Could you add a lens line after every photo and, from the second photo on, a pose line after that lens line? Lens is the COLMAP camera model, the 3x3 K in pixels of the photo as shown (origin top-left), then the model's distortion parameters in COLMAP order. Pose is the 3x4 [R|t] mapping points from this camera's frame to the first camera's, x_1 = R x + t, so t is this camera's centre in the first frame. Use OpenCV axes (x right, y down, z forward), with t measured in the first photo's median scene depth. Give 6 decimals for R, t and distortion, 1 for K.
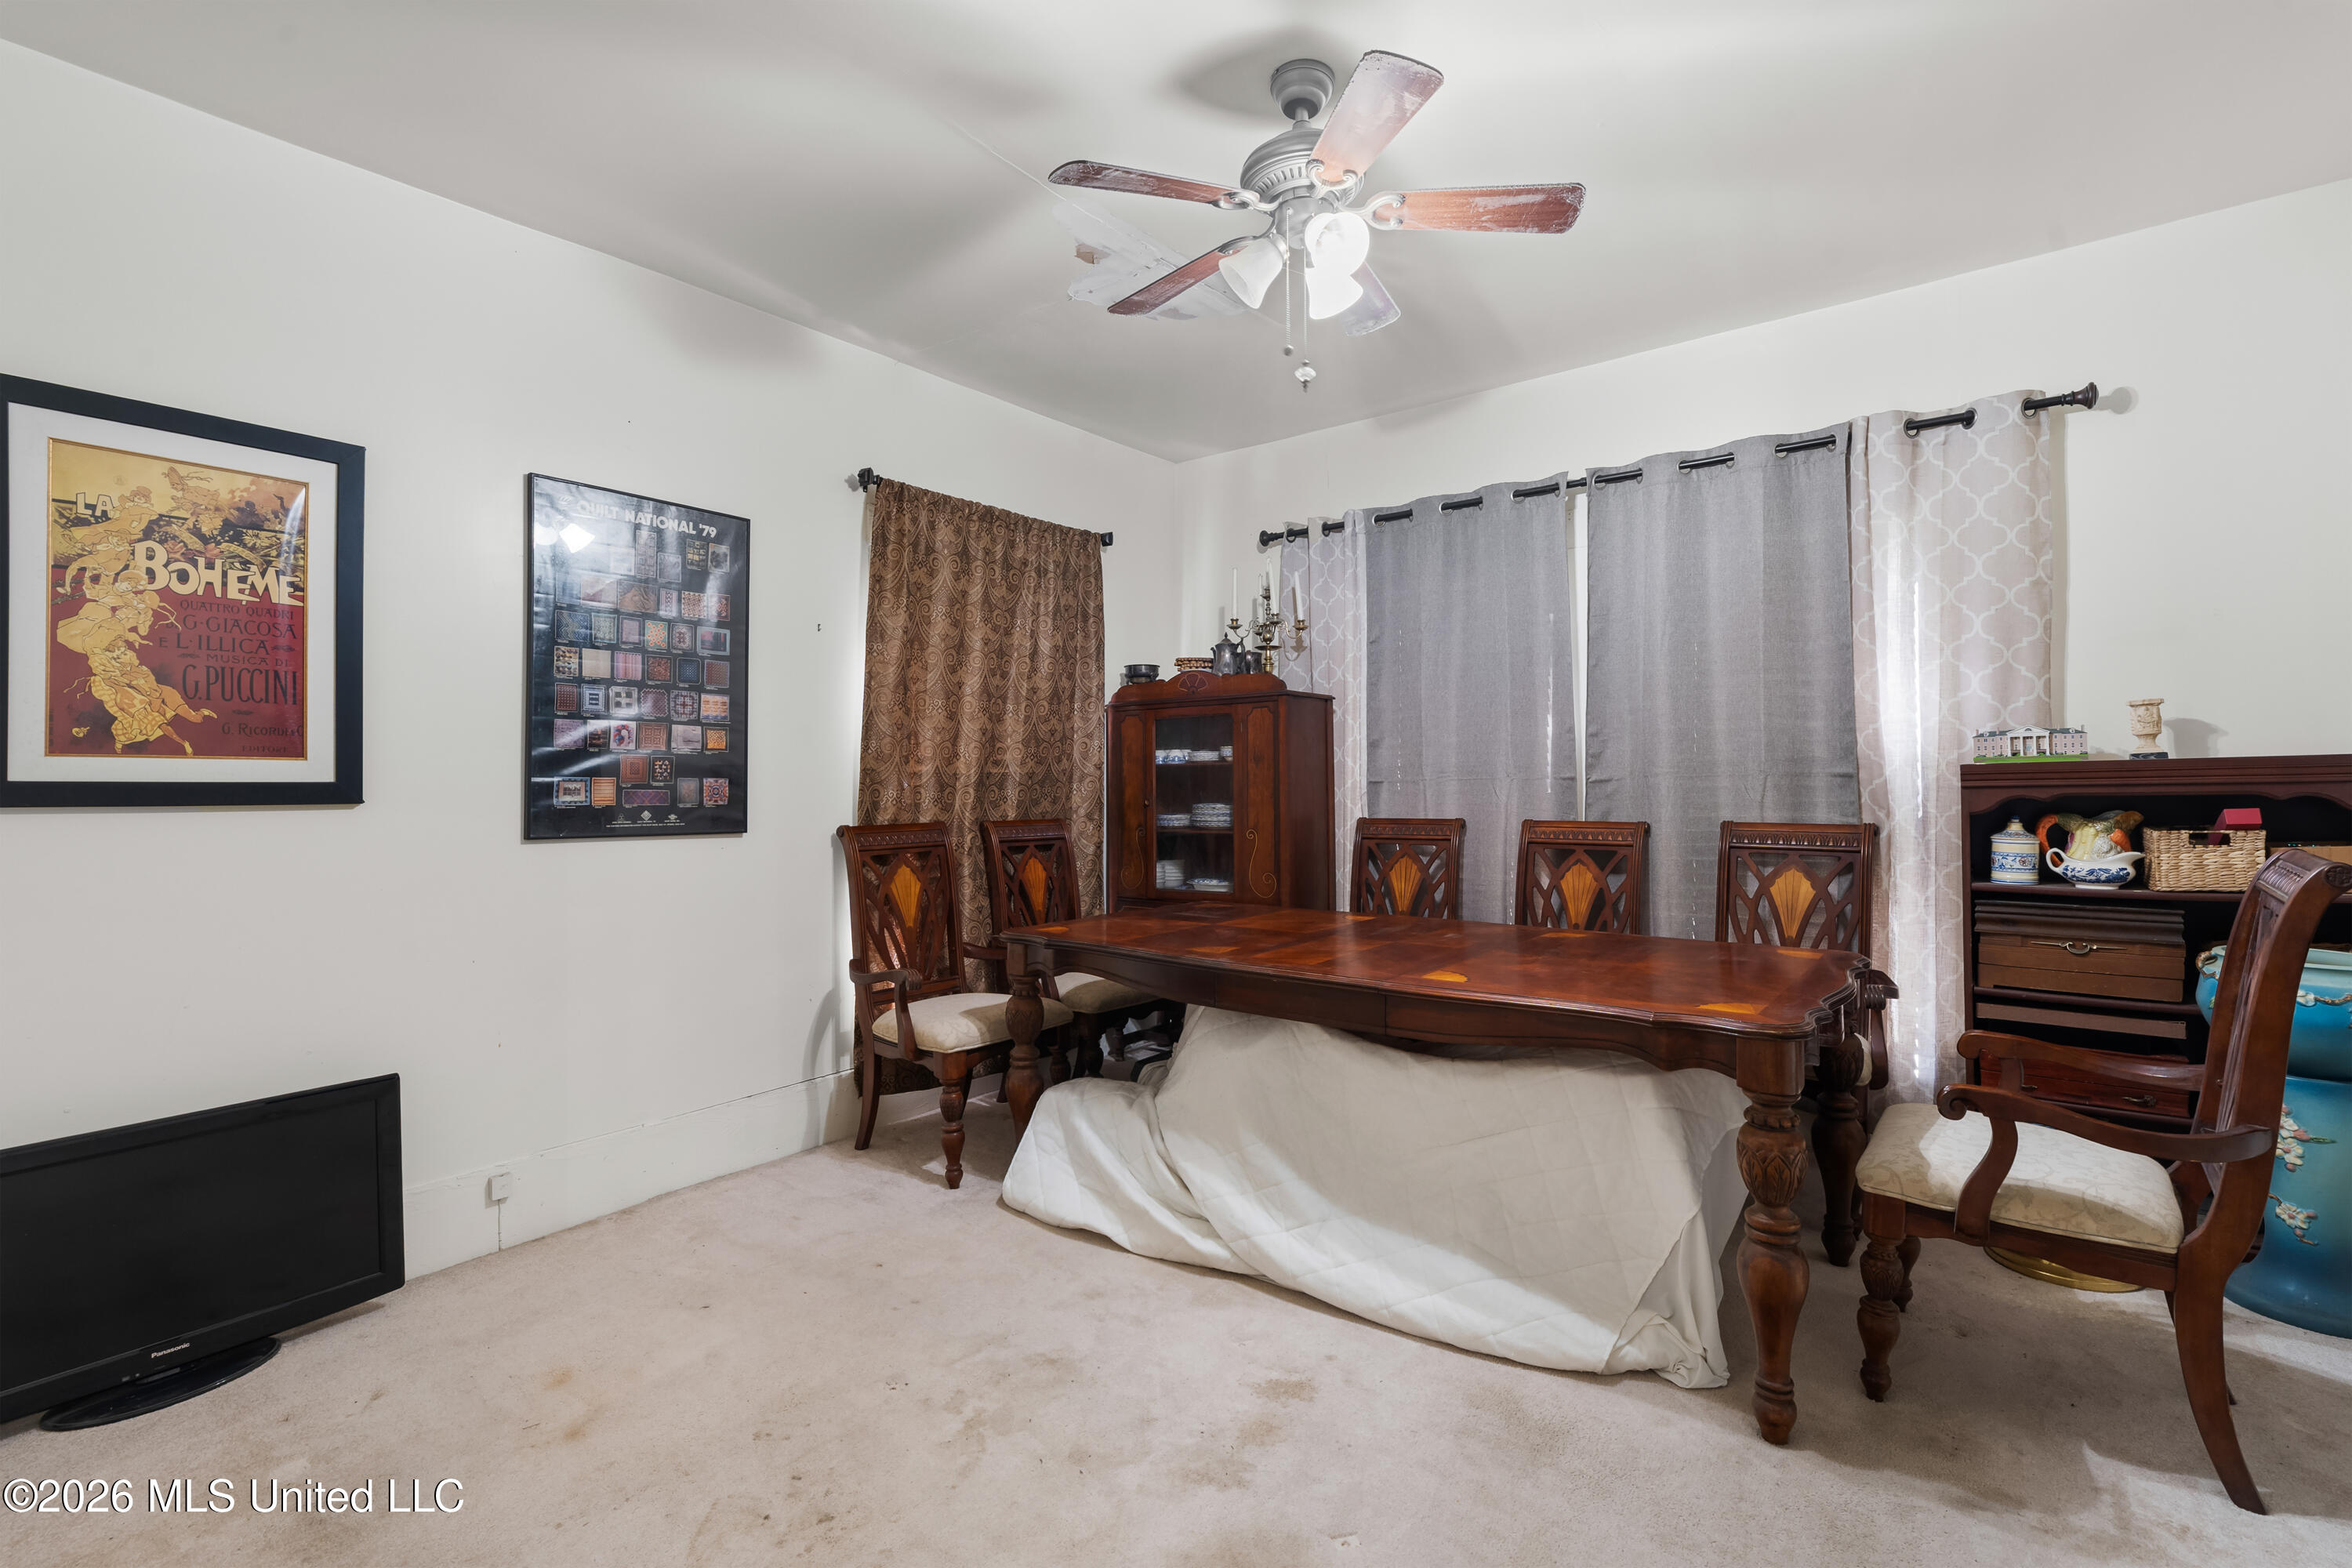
lens RADIAL K [[1071.2, 0, 1167.3], [0, 1071.2, 786.9], [0, 0, 1]] dist [-0.002244, 0.000432]
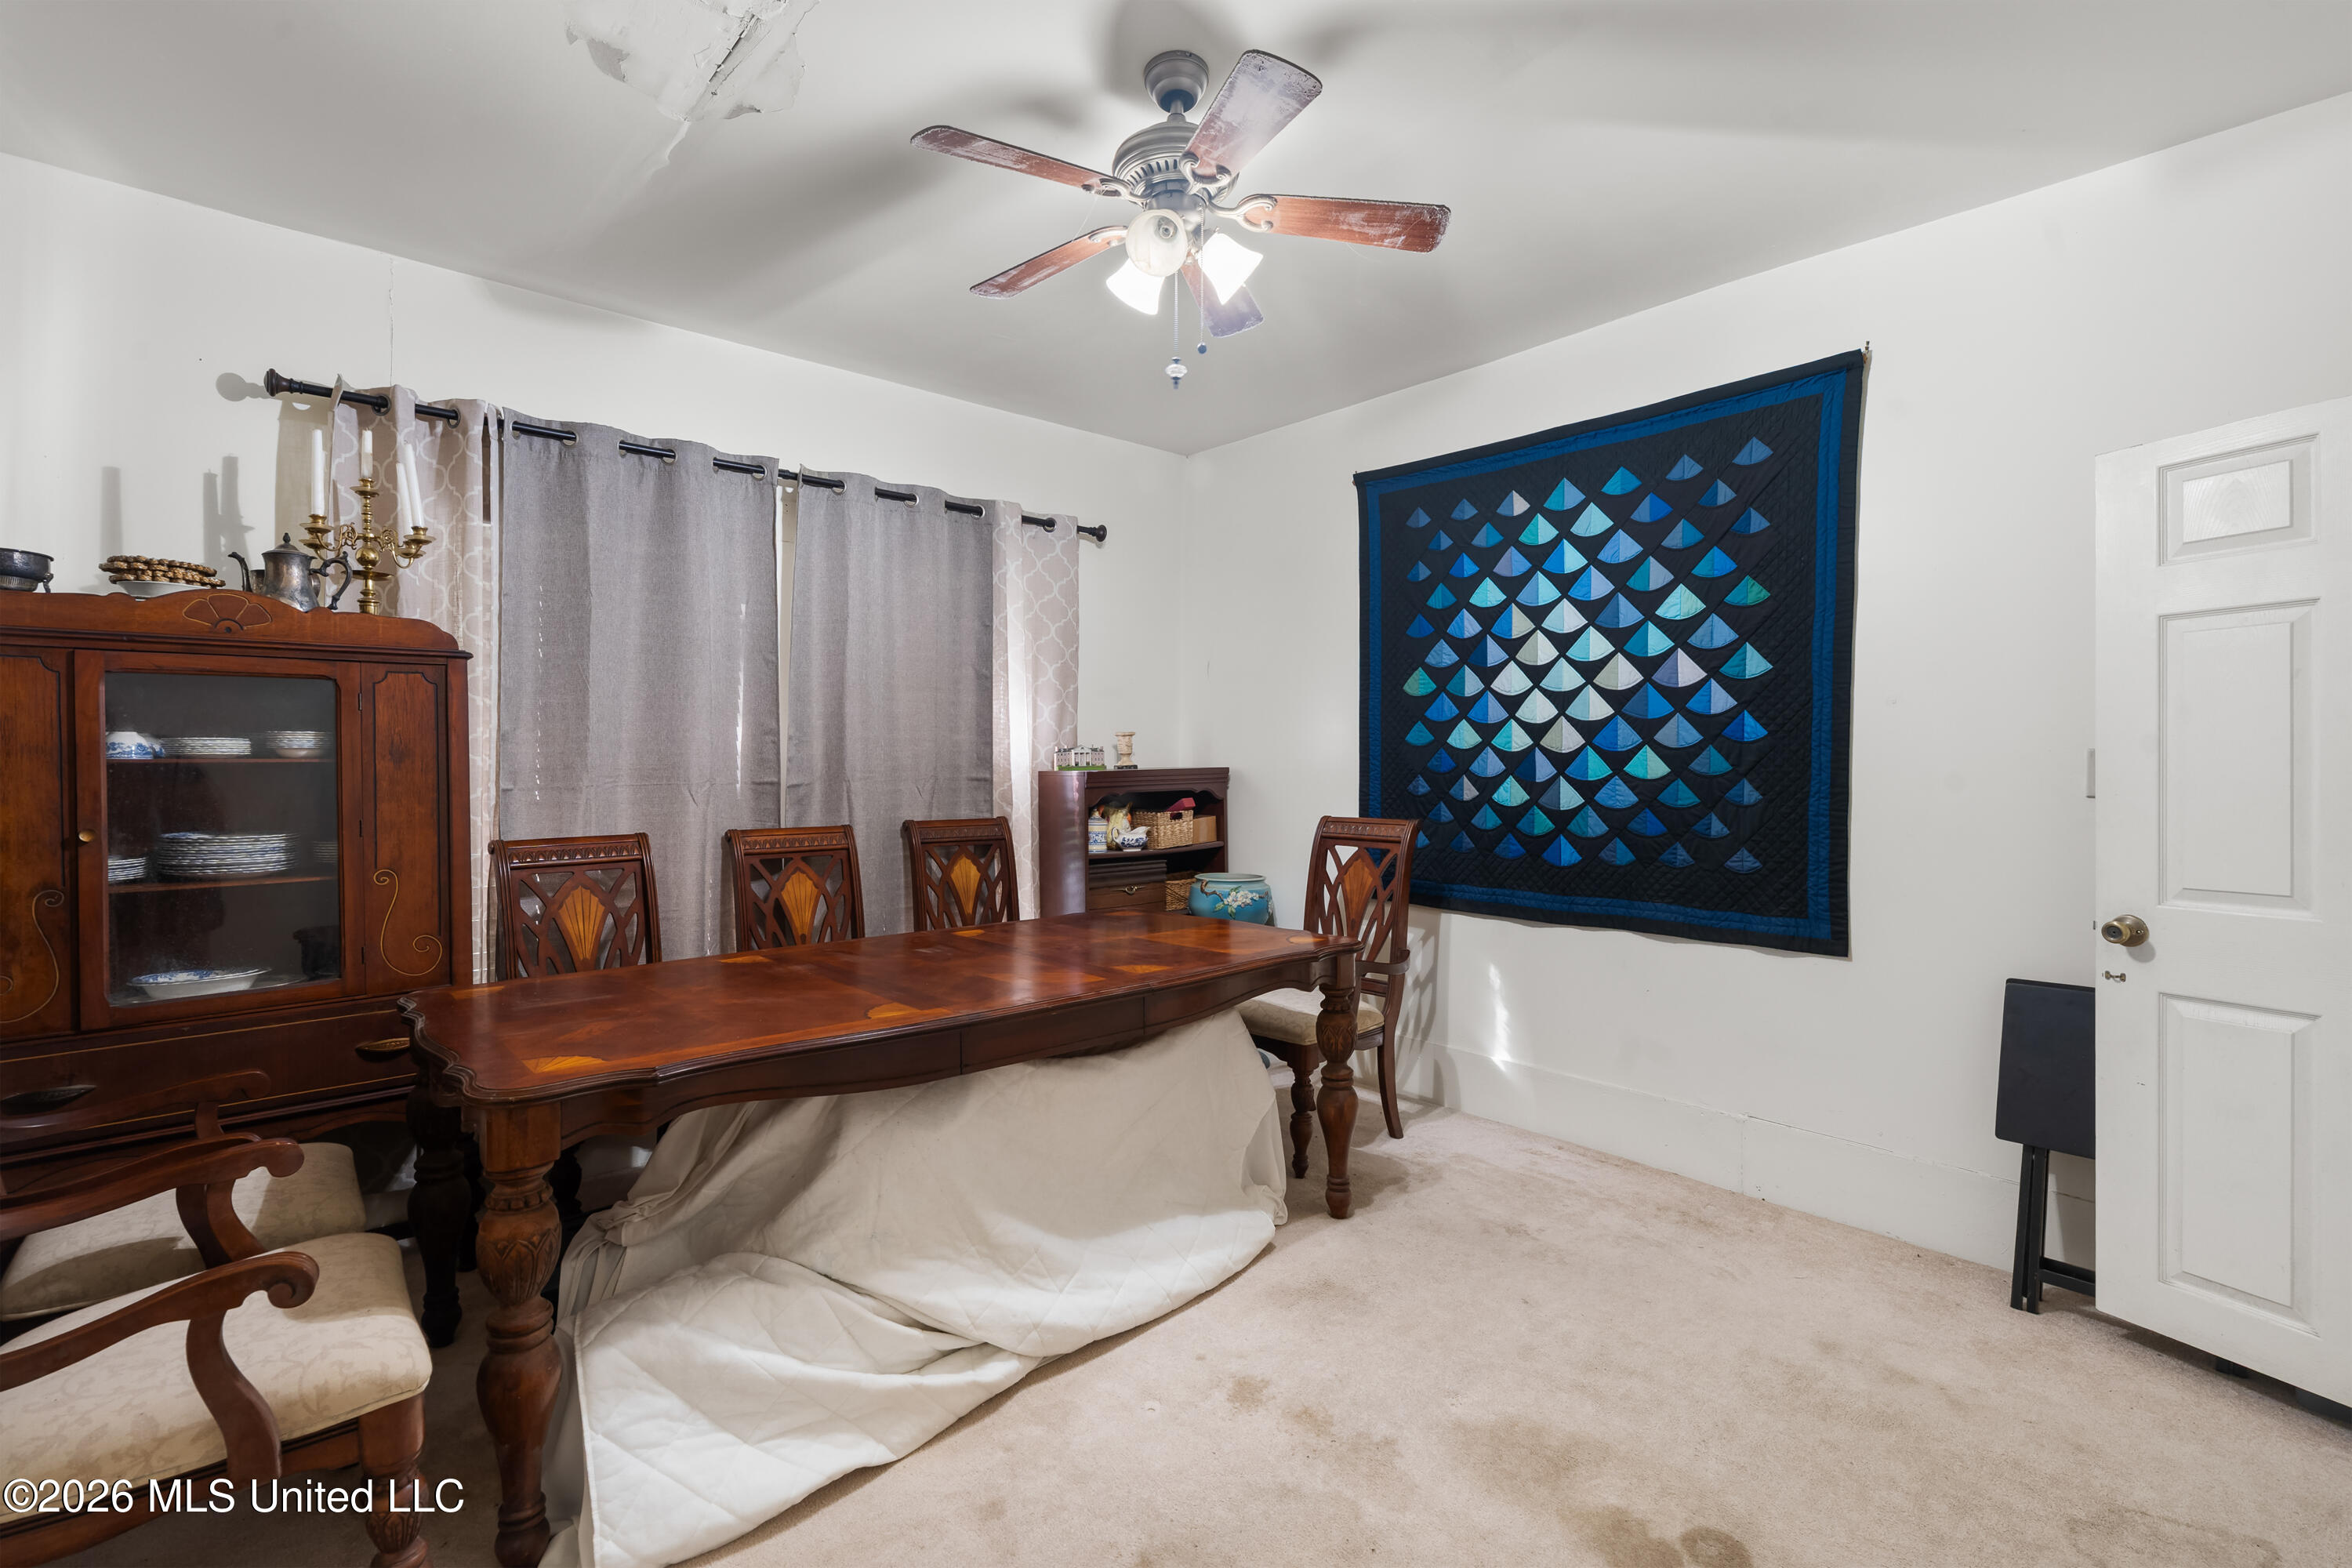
lens RADIAL K [[1071.2, 0, 1168.9], [0, 1071.2, 774.6], [0, 0, 1]] dist [-0.002244, 0.000432]
pose [[0.164752, 0.003279, 0.986330, -0.575704], [0.013275, 0.999897, -0.005542, -0.006492], [-0.986246, 0.014006, 0.164691, 0.582058]]
